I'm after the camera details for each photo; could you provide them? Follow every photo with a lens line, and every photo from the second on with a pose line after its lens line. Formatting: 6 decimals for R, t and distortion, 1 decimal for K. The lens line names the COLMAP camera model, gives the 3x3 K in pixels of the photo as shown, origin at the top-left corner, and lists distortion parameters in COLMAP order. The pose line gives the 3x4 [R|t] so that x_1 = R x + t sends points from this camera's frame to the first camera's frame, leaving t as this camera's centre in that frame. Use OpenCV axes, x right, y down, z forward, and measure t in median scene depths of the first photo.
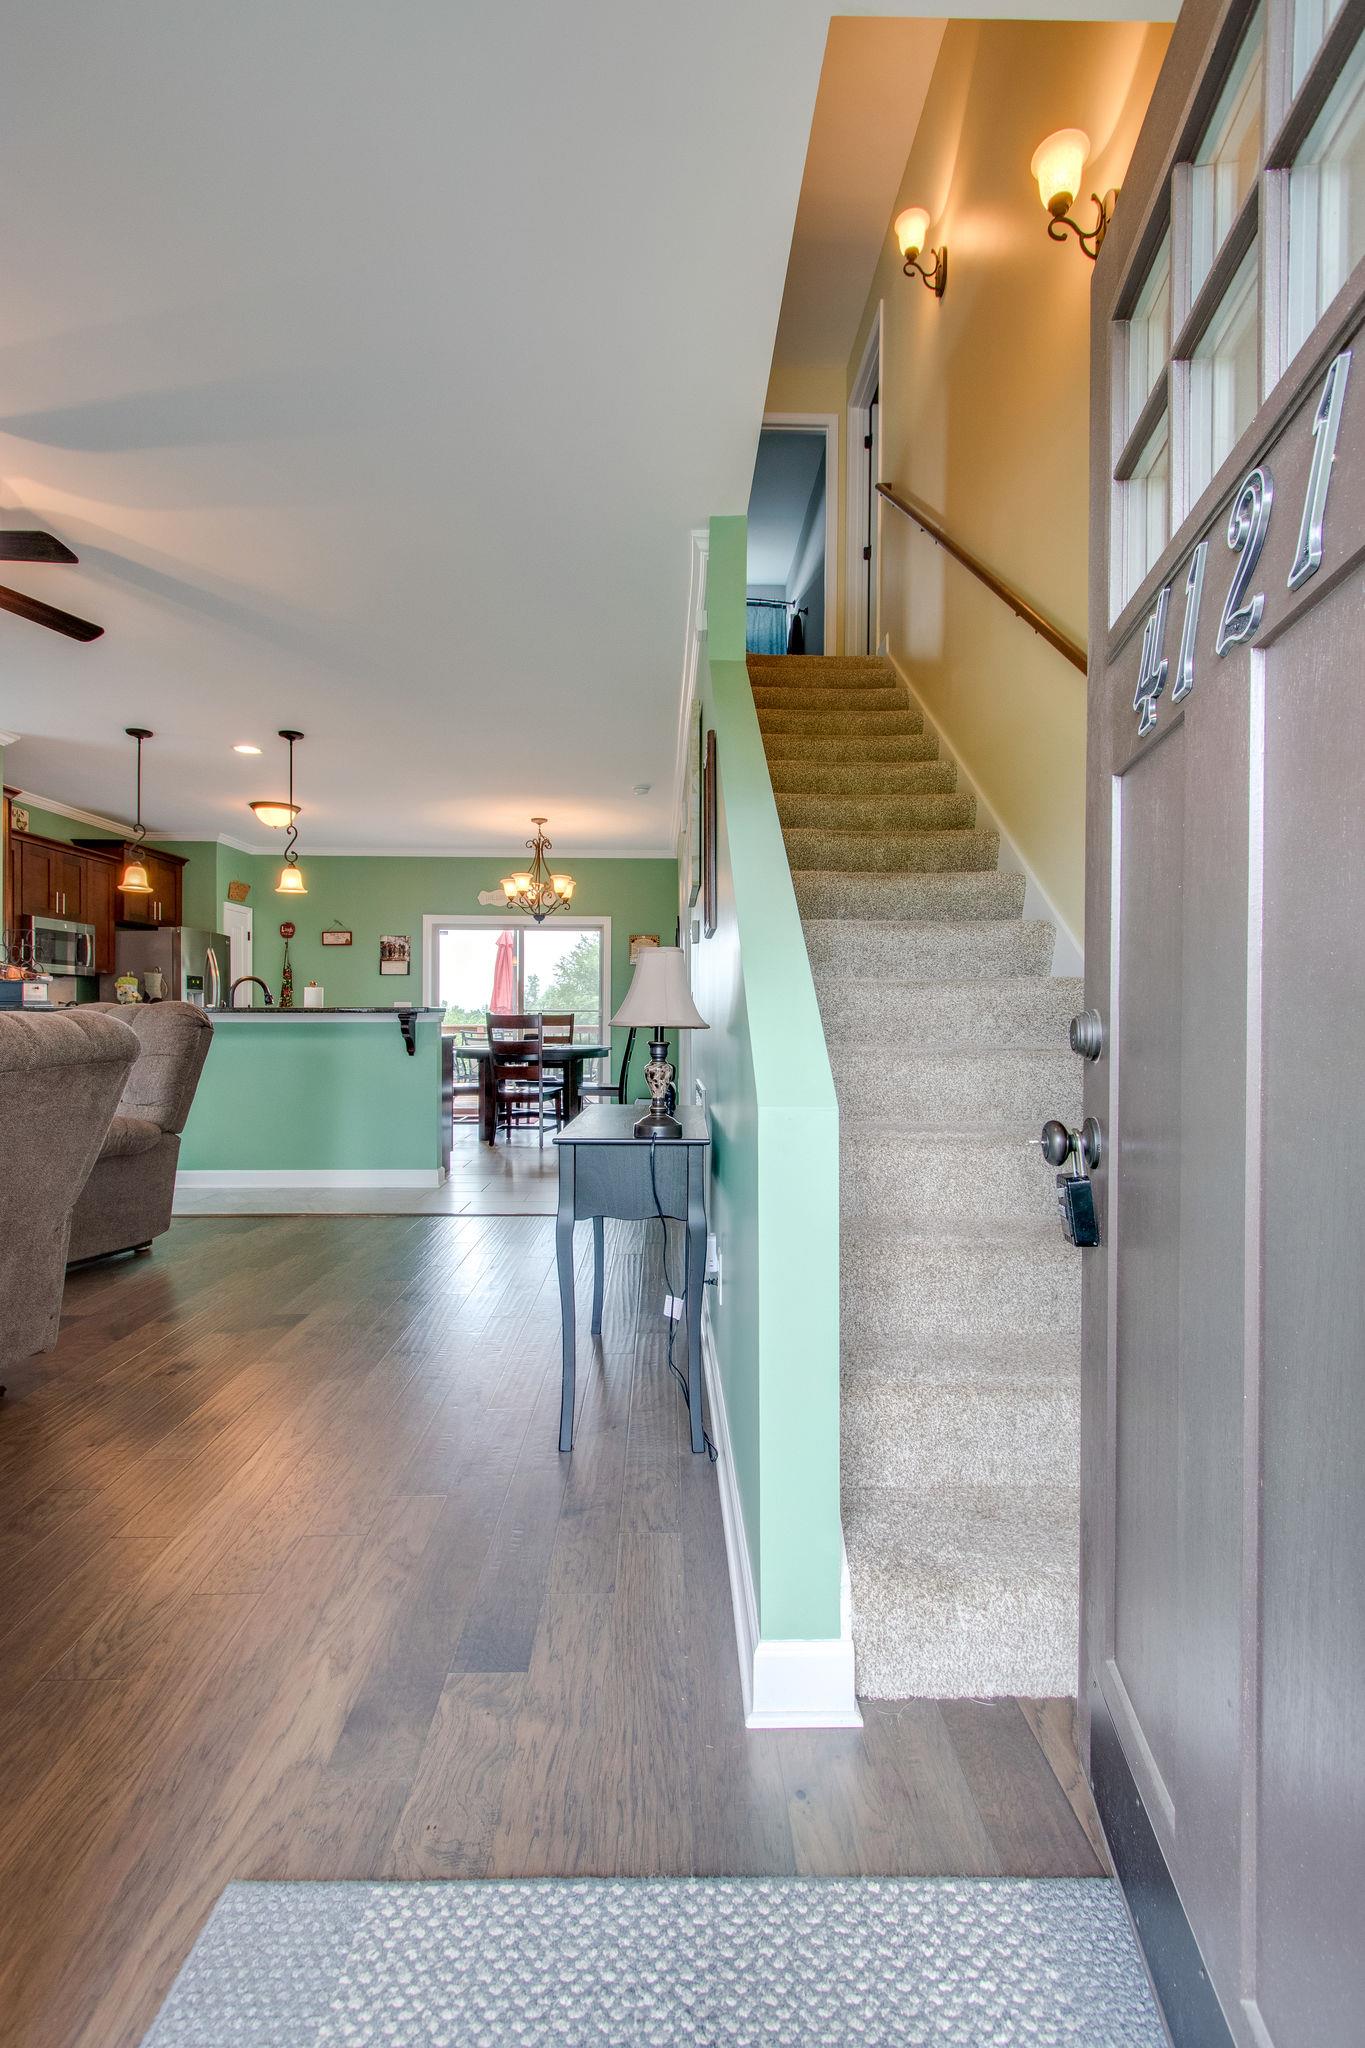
lens RADIAL K [[956.2, 0, 697.0], [0, 956.2, 1023.9], [0, 0, 1]] dist [-0.005341, -0.002425]
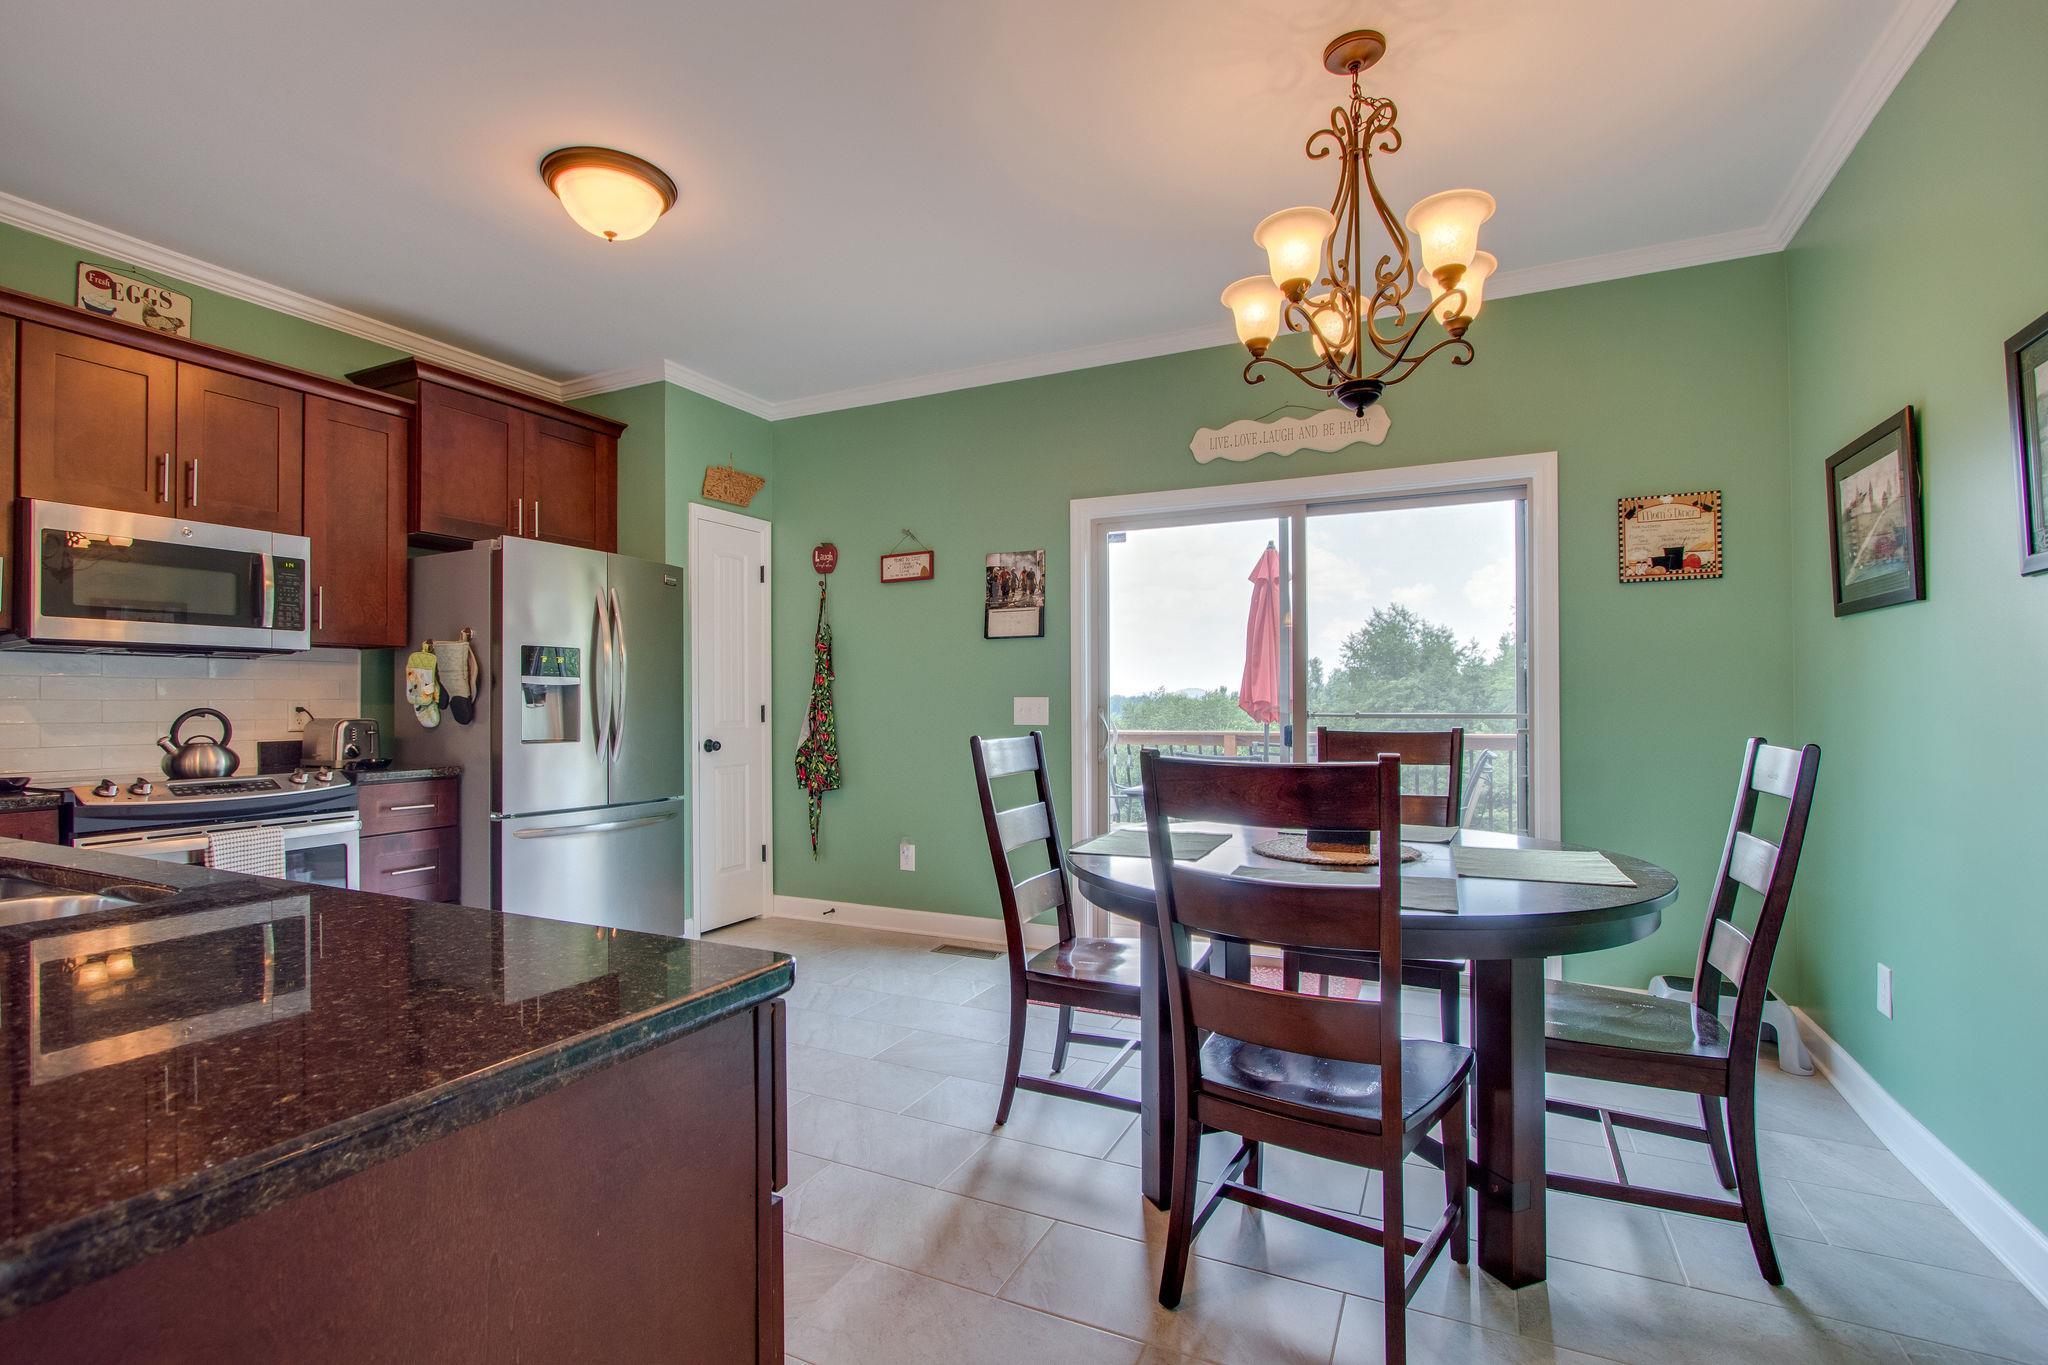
lens RADIAL K [[956.2, 0, 1011.8], [0, 956.2, 691.4], [0, 0, 1]] dist [-0.005341, -0.002425]
pose [[0.887820, -0.013449, -0.459994, -0.107985], [0.004216, 0.999769, -0.021095, -0.016075], [0.460171, 0.016789, 0.887671, 0.595654]]
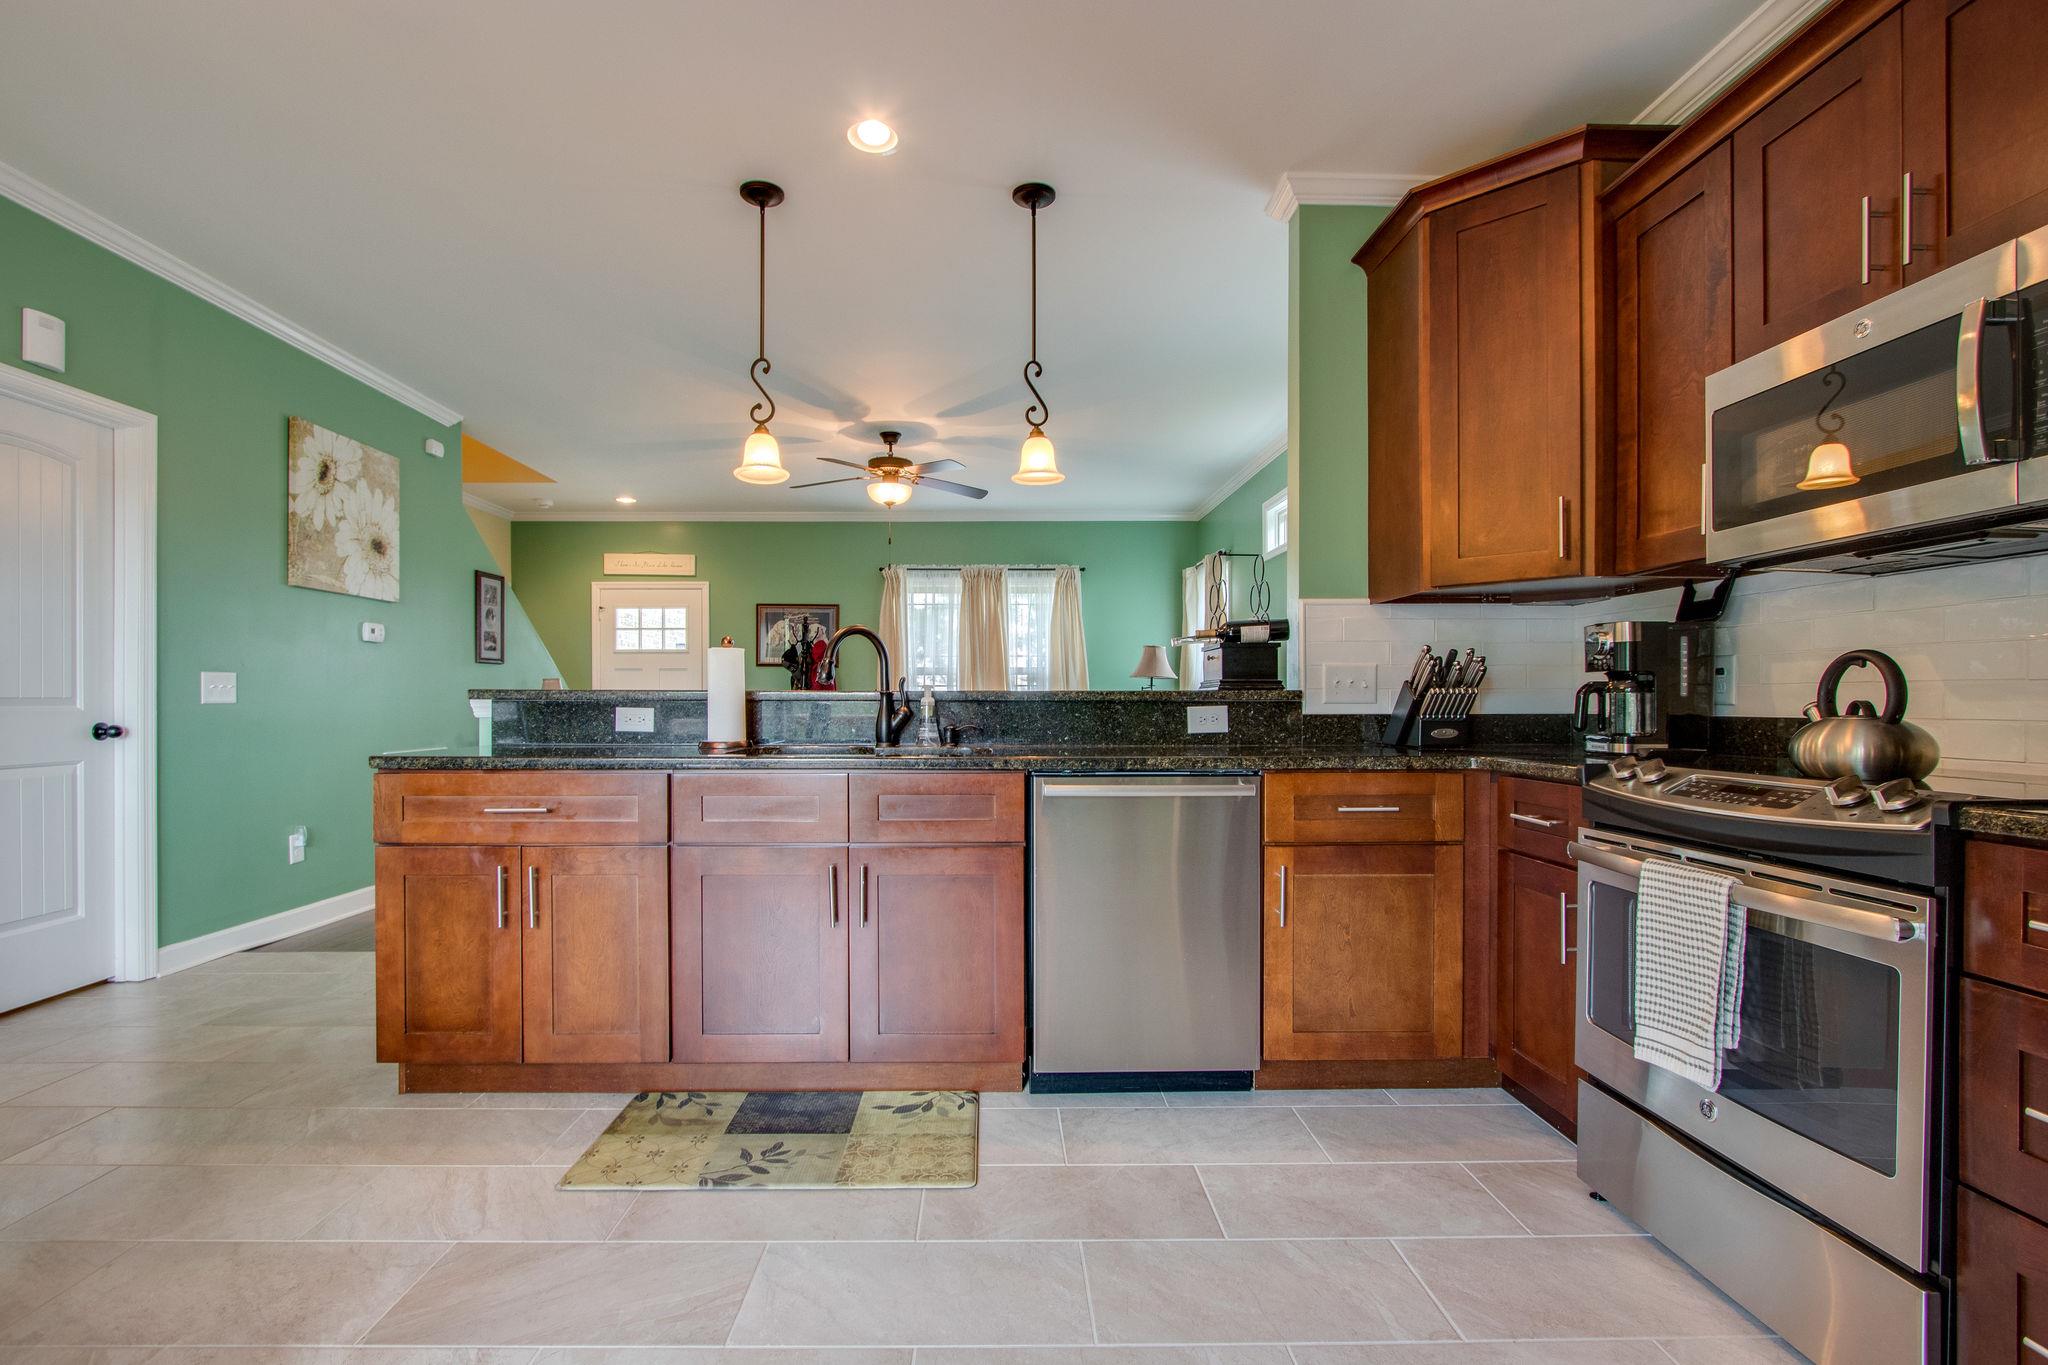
lens RADIAL K [[956.2, 0, 1040.6], [0, 956.2, 703.9], [0, 0, 1]] dist [-0.005341, -0.002425]
pose [[-0.999986, -0.004777, -0.002118, -0.345319], [-0.004790, 0.999970, 0.006034, -0.008948], [0.002089, 0.006044, -0.999980, 0.918075]]
